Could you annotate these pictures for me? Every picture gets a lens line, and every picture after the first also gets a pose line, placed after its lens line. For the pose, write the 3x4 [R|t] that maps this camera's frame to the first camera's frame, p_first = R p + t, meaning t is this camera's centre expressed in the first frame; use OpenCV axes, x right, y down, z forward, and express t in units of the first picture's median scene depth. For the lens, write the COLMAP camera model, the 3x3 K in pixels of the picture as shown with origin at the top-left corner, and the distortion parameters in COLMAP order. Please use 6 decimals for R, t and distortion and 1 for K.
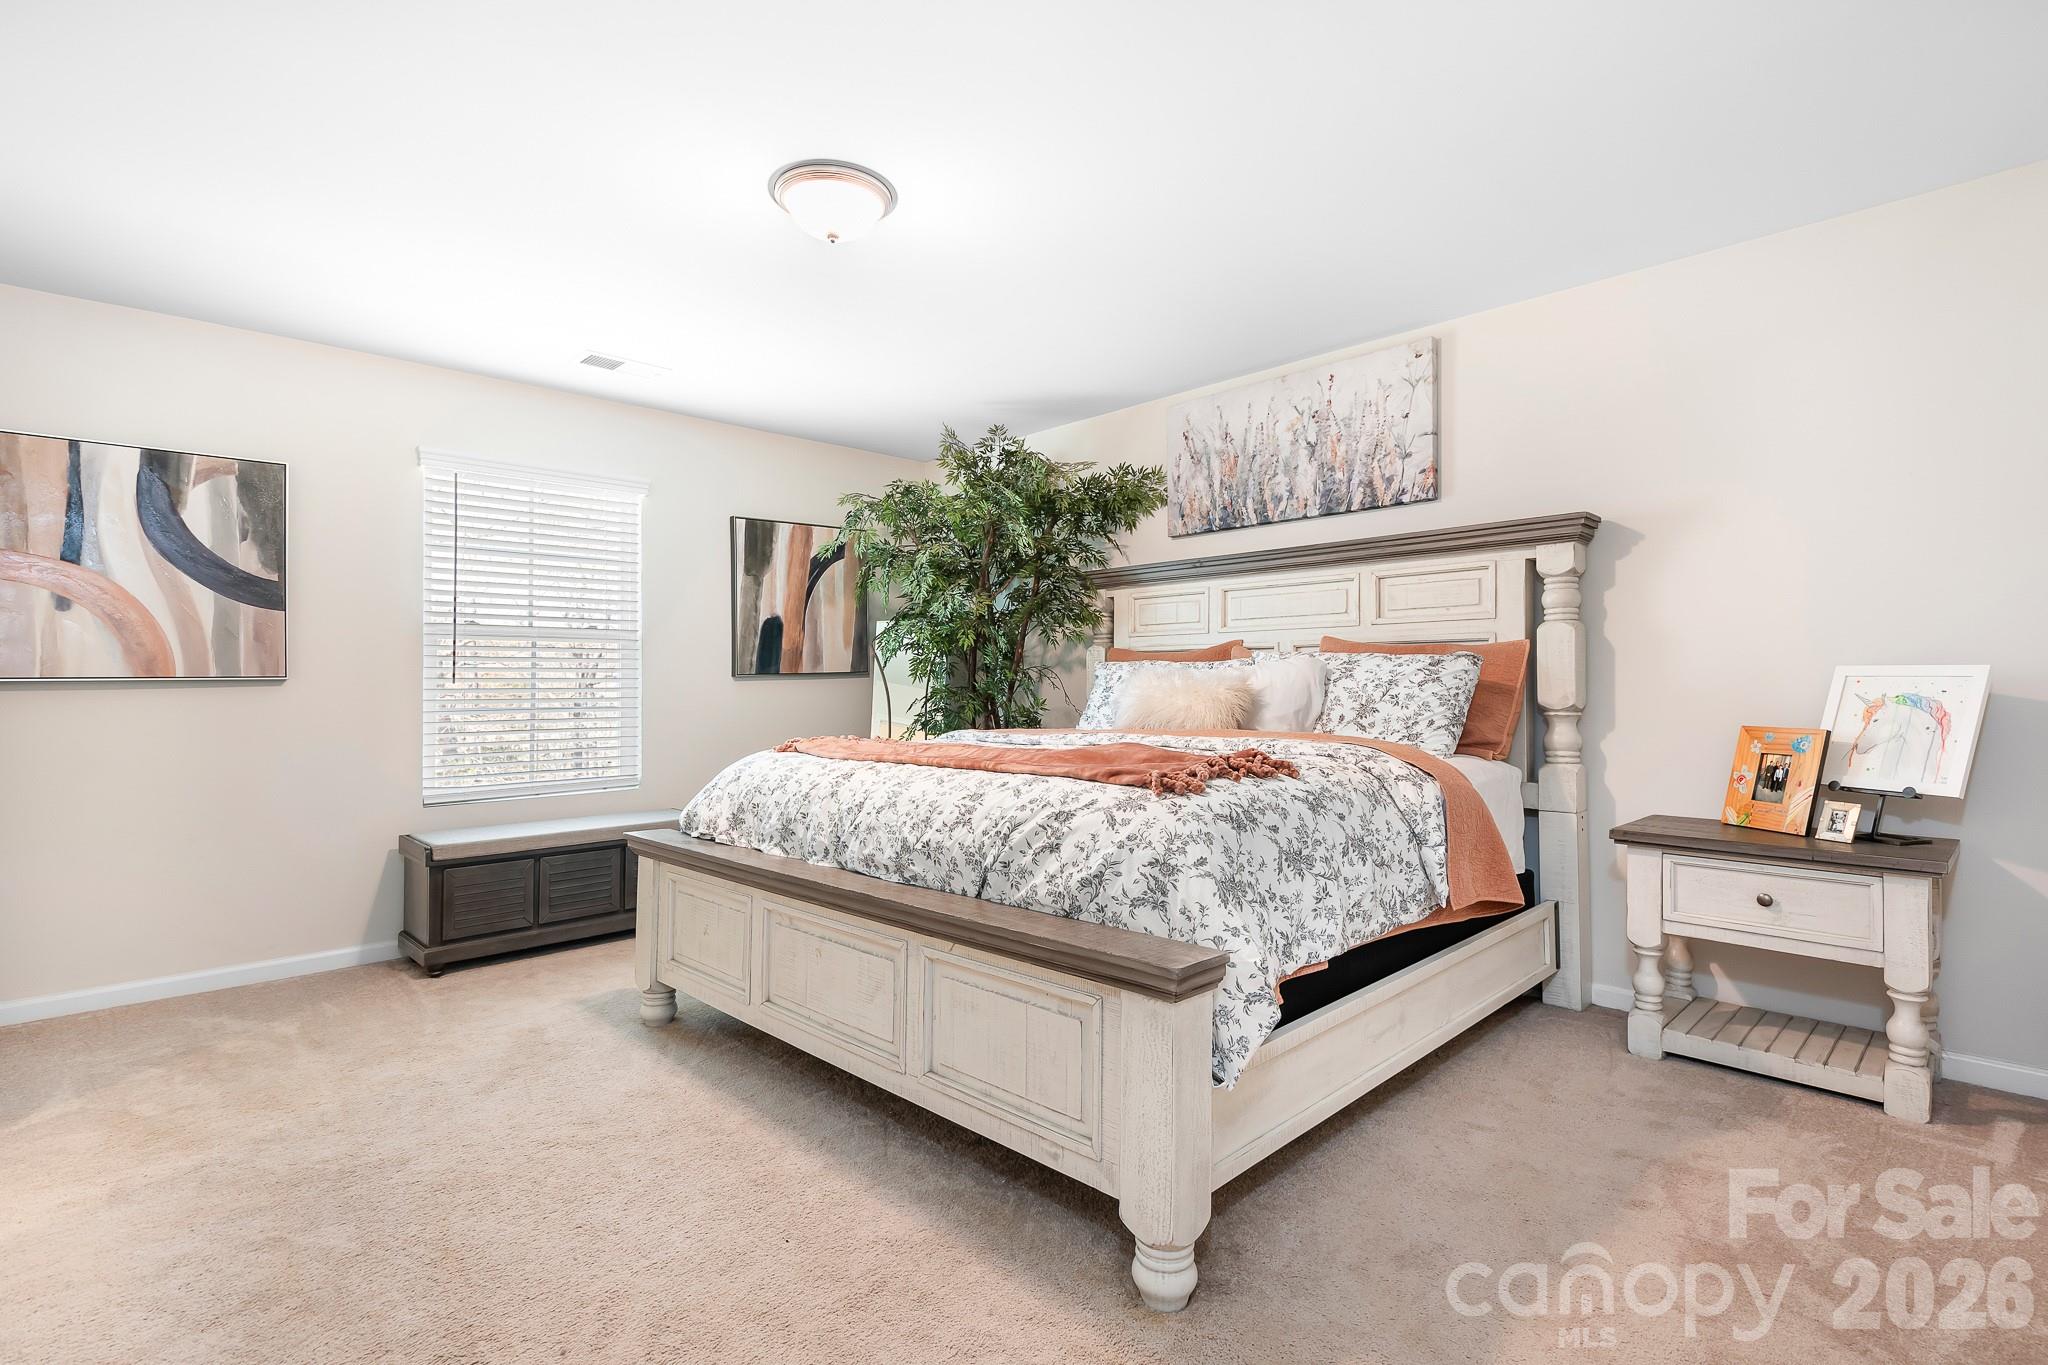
lens RADIAL K [[983.3, 0, 1024.4], [0, 983.3, 680.0], [0, 0, 1]] dist [0.010939, -0.000319]
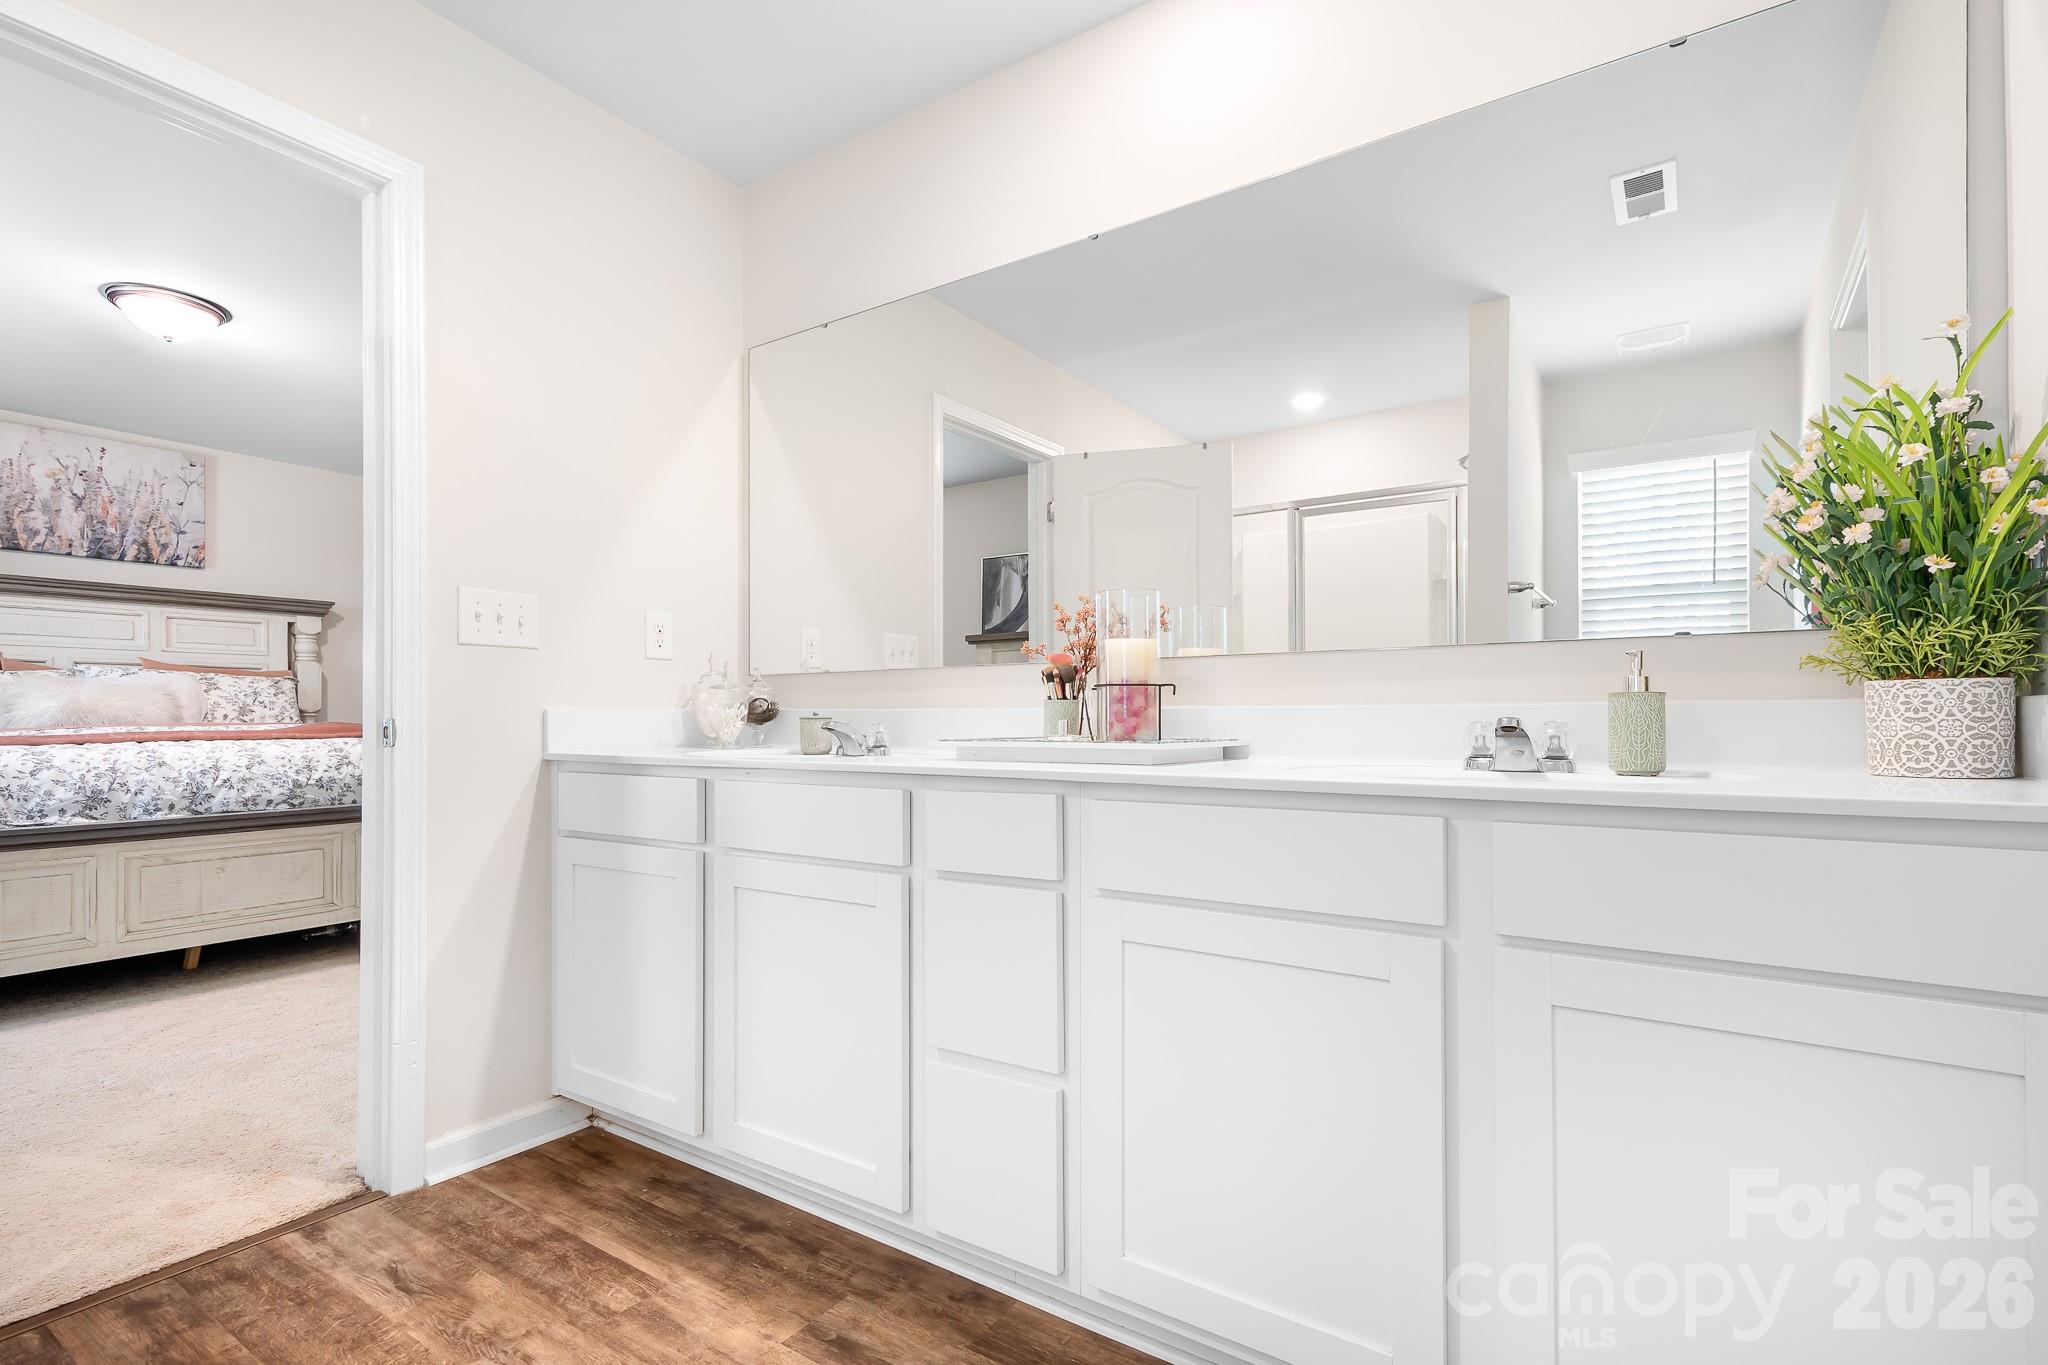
lens RADIAL K [[912.8, 0, 1021.8], [0, 912.8, 700.2], [0, 0, 1]] dist [0.019680, -0.000820]
pose [[-0.198128, 0.025082, 0.979855, -1.122196], [-0.001969, 0.999660, -0.025987, 0.042243], [-0.980174, -0.007078, -0.198012, 0.087720]]
